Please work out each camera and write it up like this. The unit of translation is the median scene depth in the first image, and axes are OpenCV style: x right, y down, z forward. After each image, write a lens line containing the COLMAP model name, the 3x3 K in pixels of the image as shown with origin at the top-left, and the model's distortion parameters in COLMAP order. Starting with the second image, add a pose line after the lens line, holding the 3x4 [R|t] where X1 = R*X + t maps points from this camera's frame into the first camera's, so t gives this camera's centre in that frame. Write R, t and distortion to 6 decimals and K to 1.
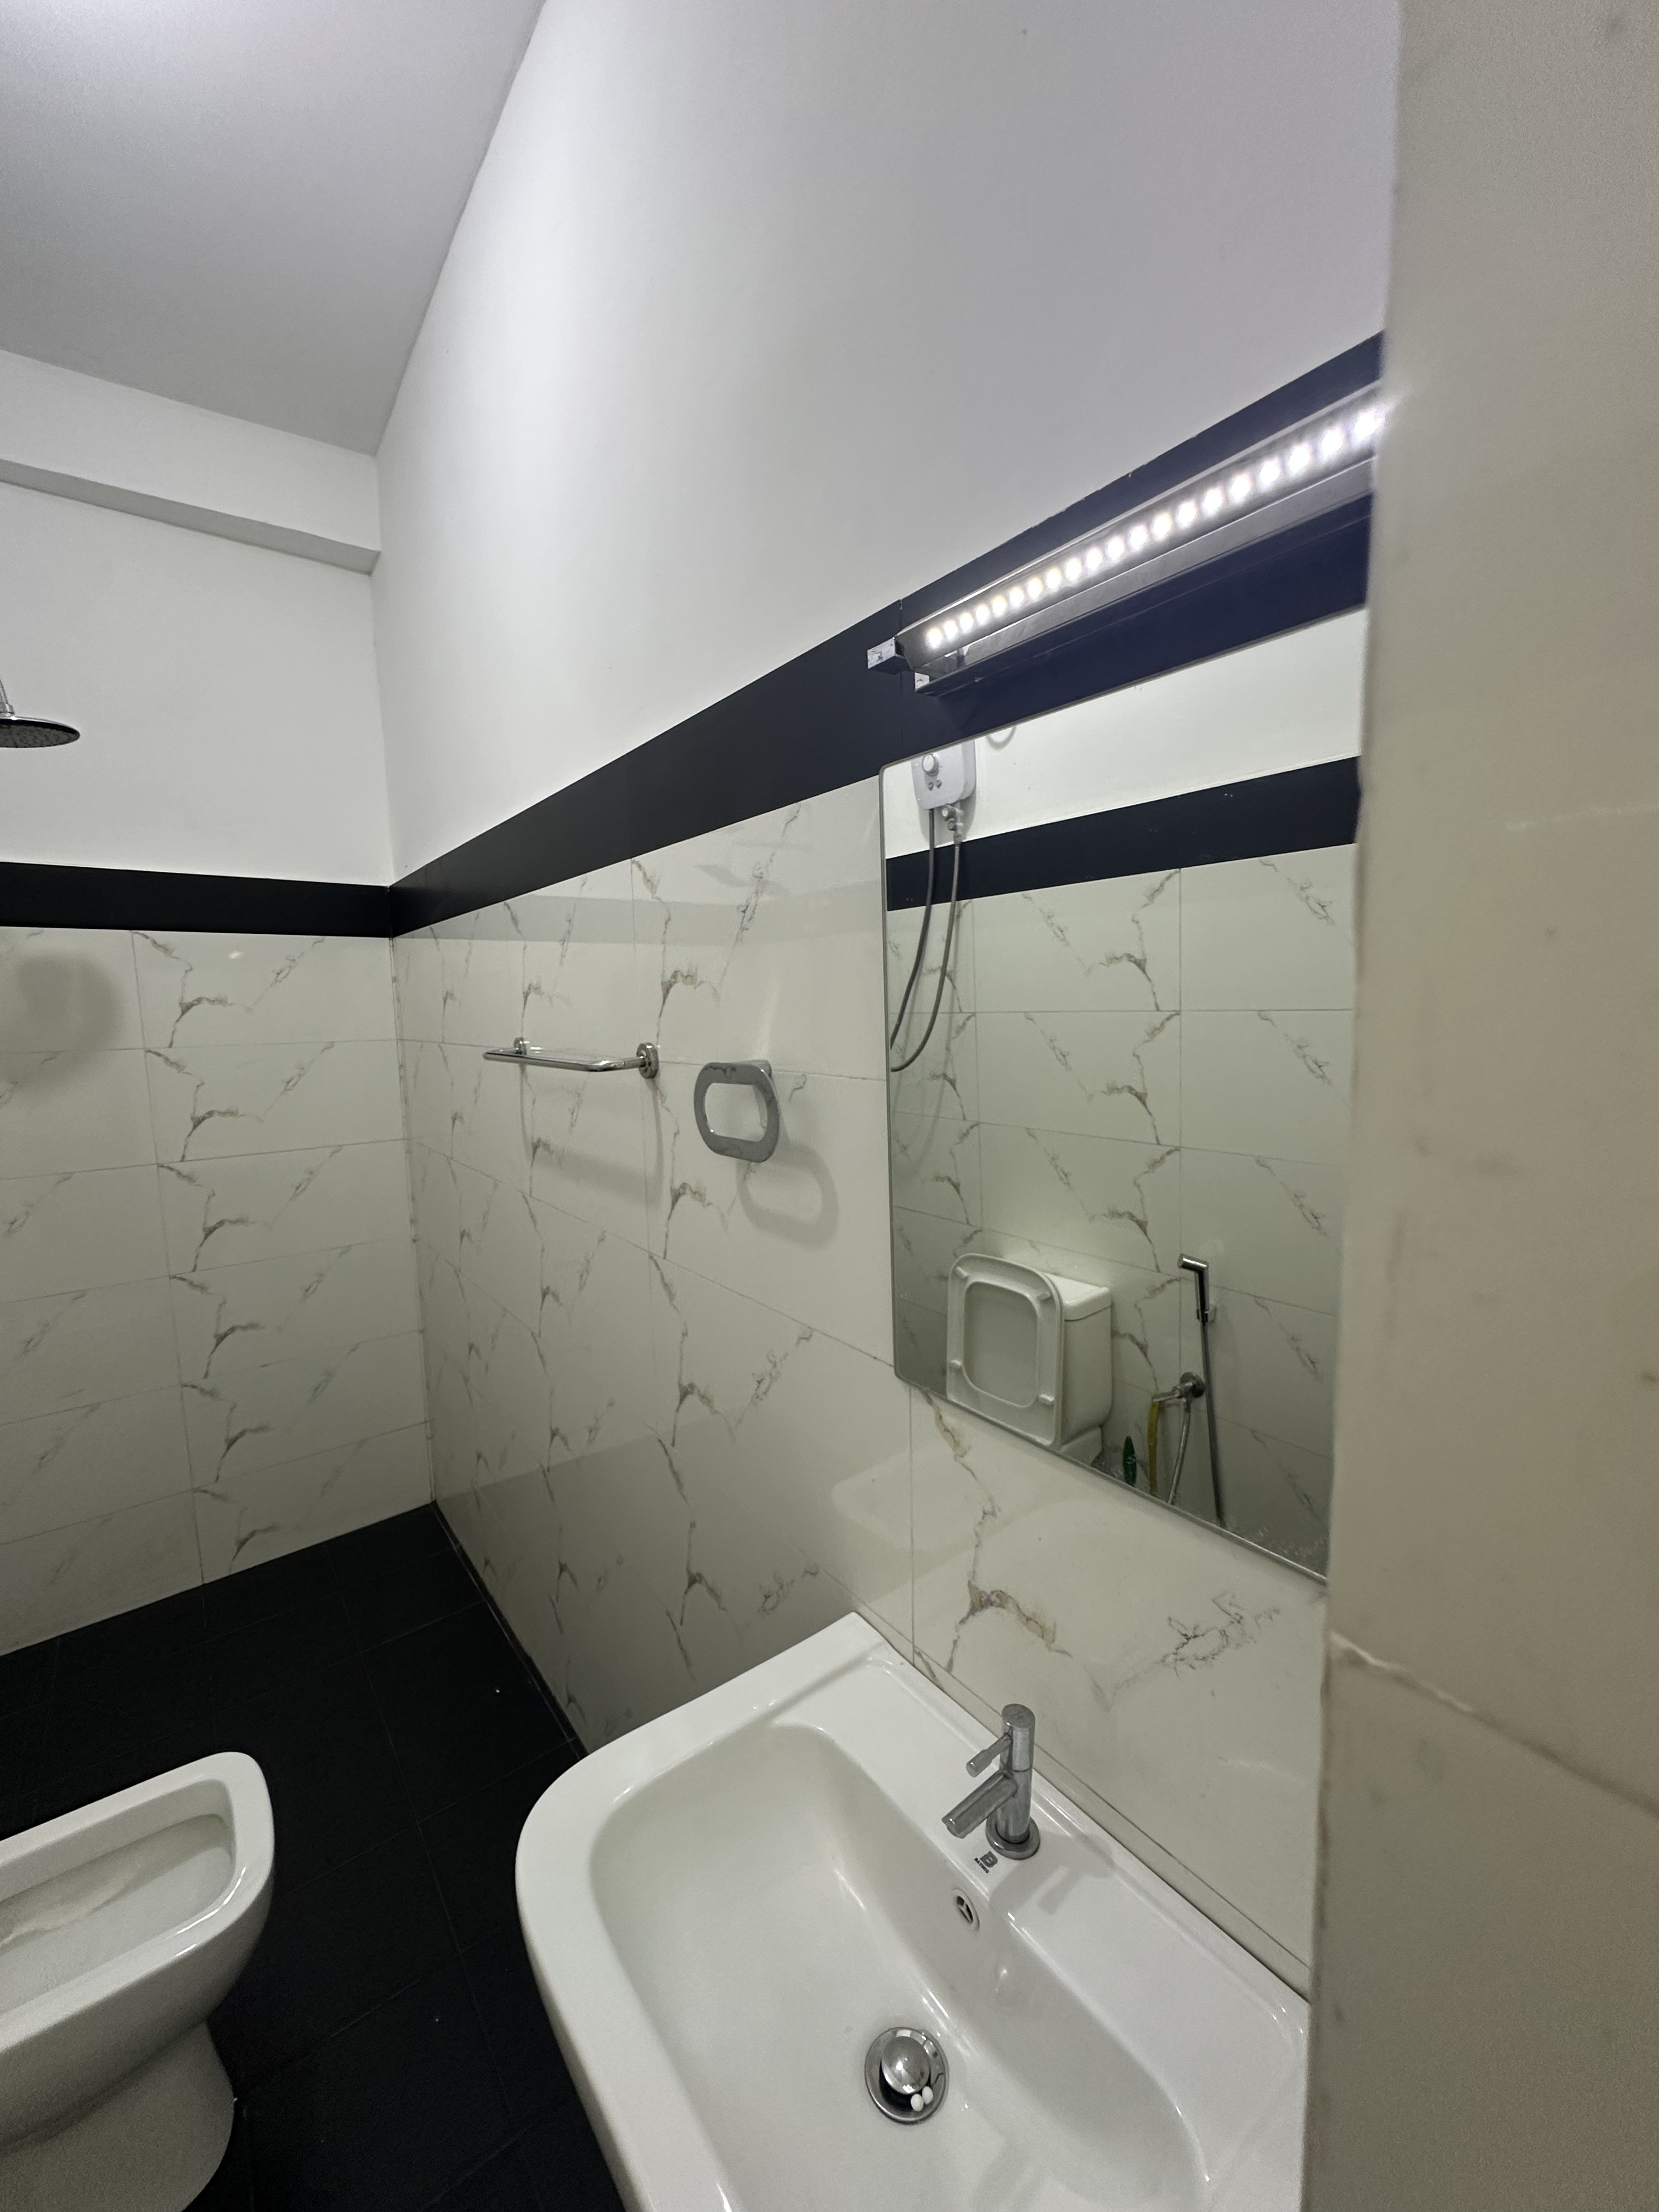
lens RADIAL K [[882.4, 0, 825.4], [0, 882.4, 1103.6], [0, 0, 1]] dist [-0.002217, 0.001367]
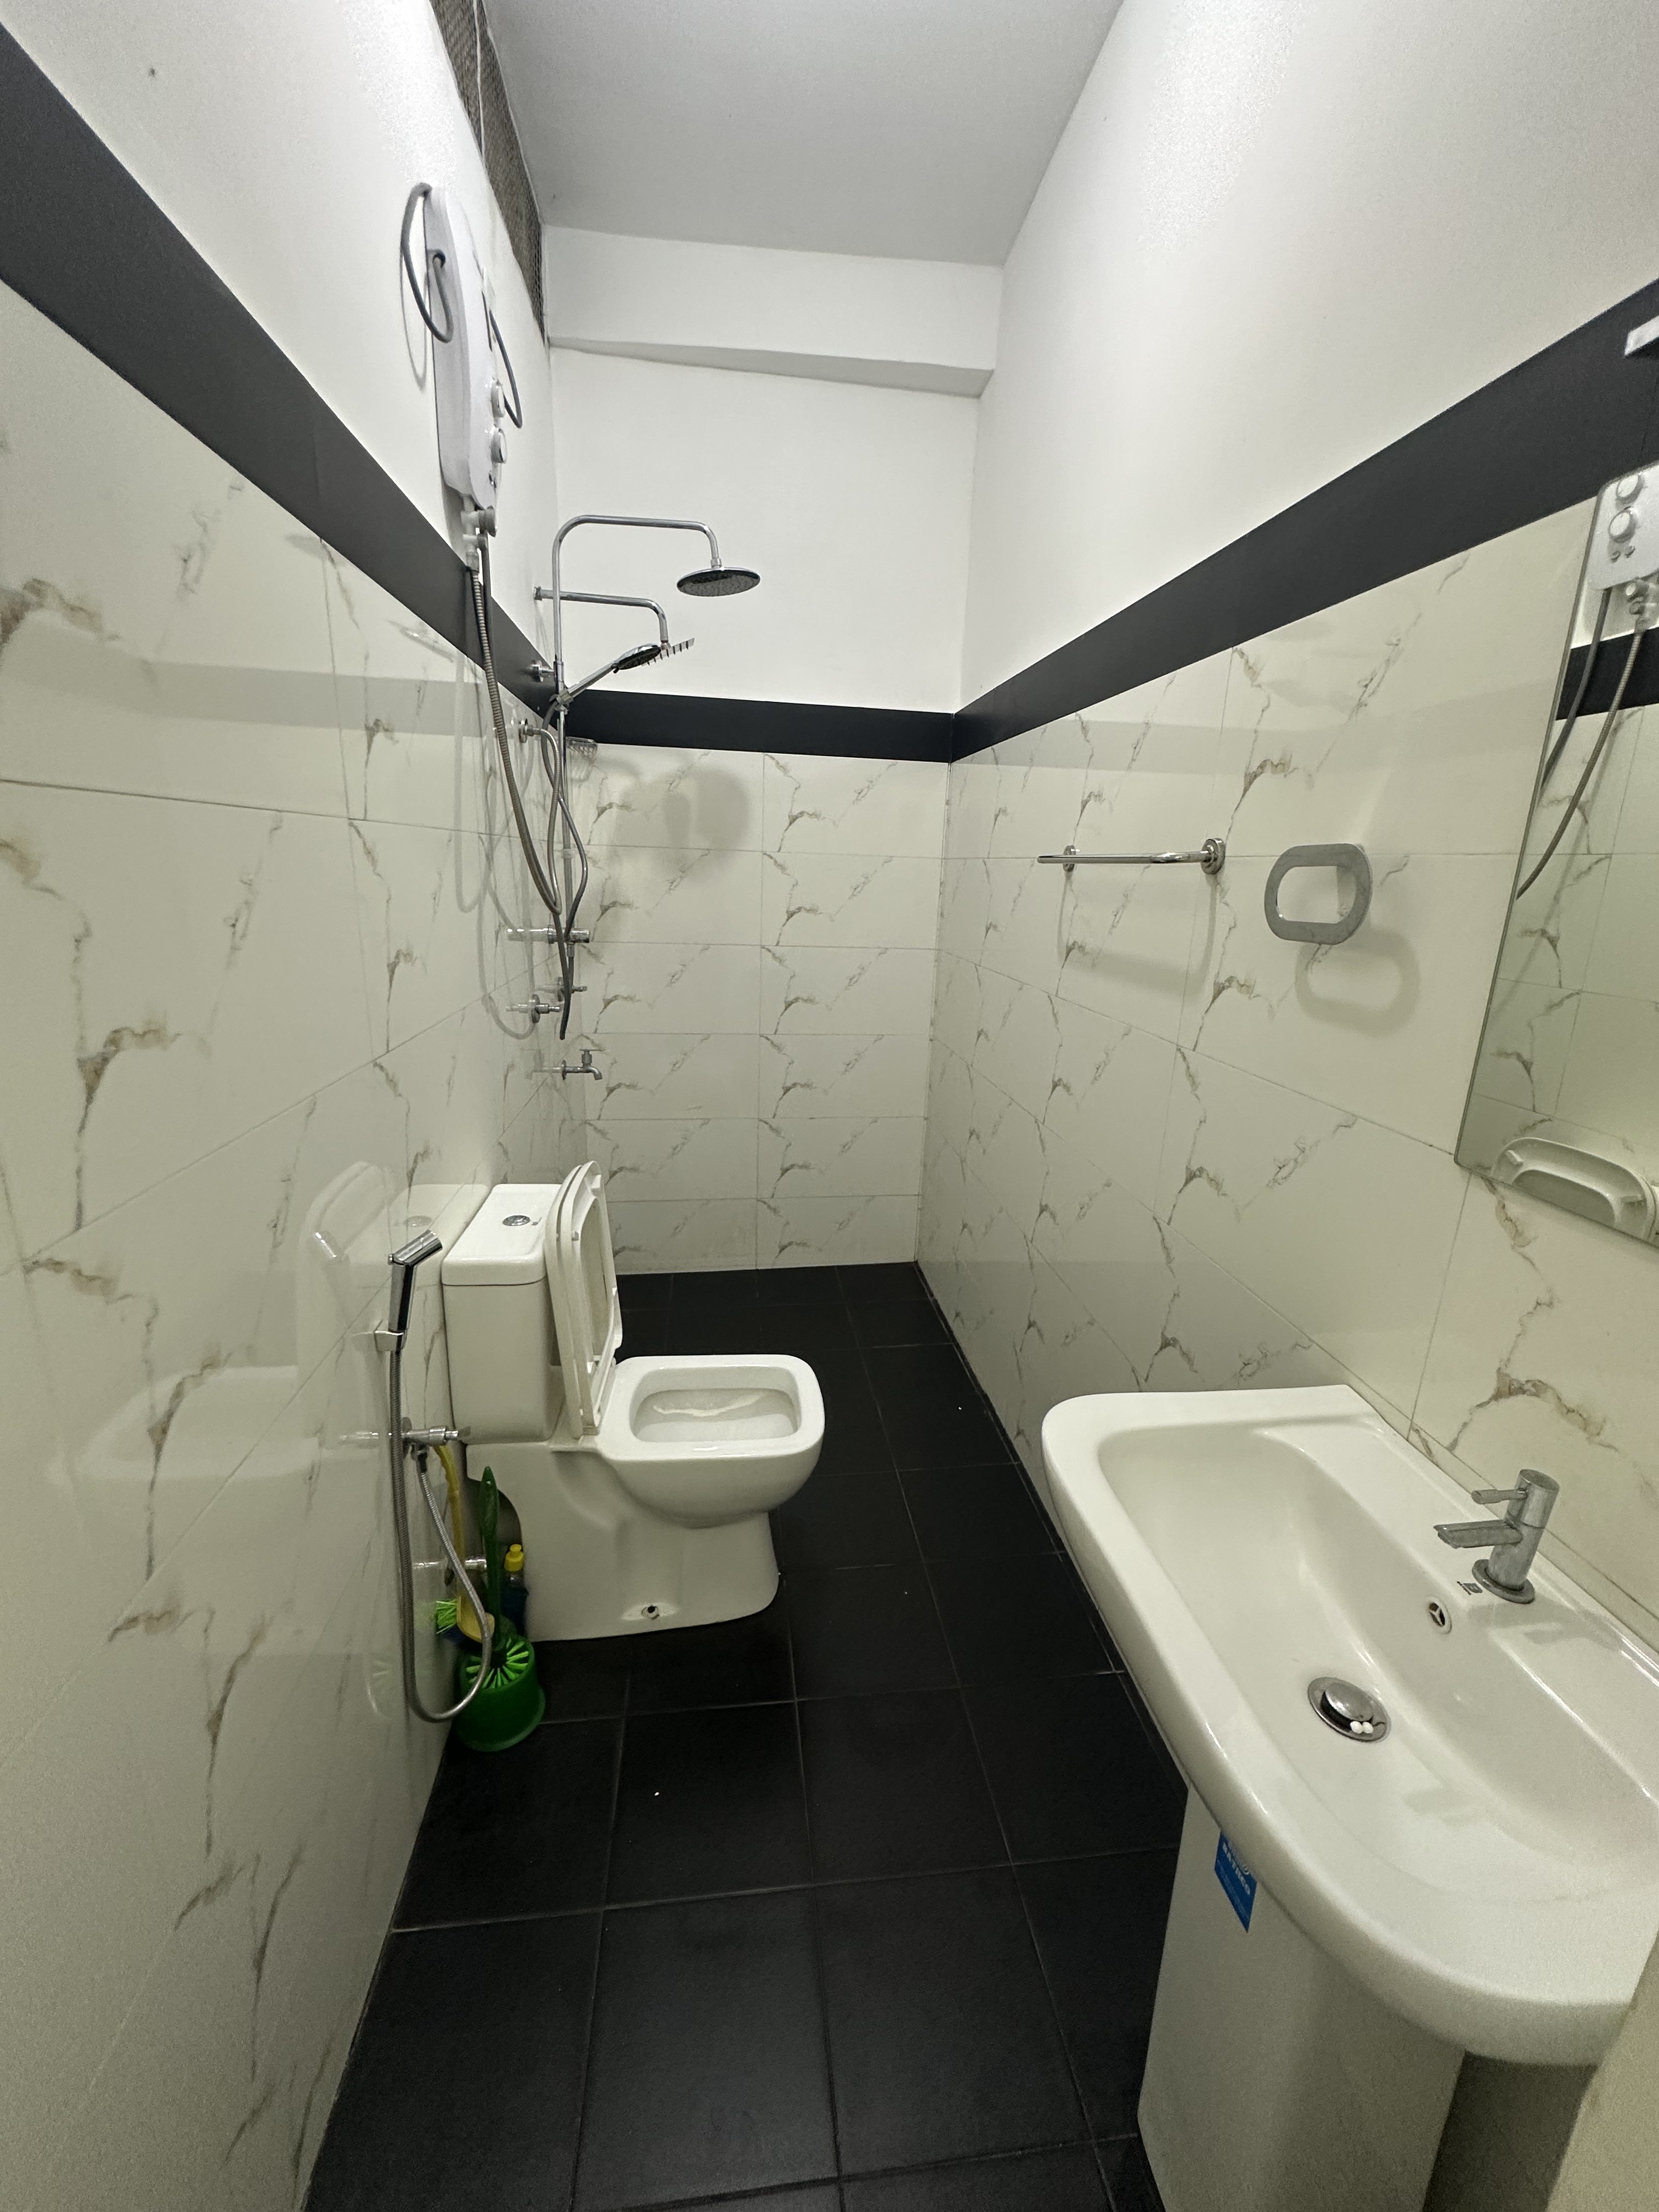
lens RADIAL K [[882.4, 0, 829.8], [0, 882.4, 1105.7], [0, 0, 1]] dist [-0.002217, 0.001367]
pose [[0.864446, 0.180571, -0.469178, -0.046777], [-0.108579, 0.978301, 0.176461, 0.092389], [0.490861, -0.101598, 0.865294, -0.125508]]
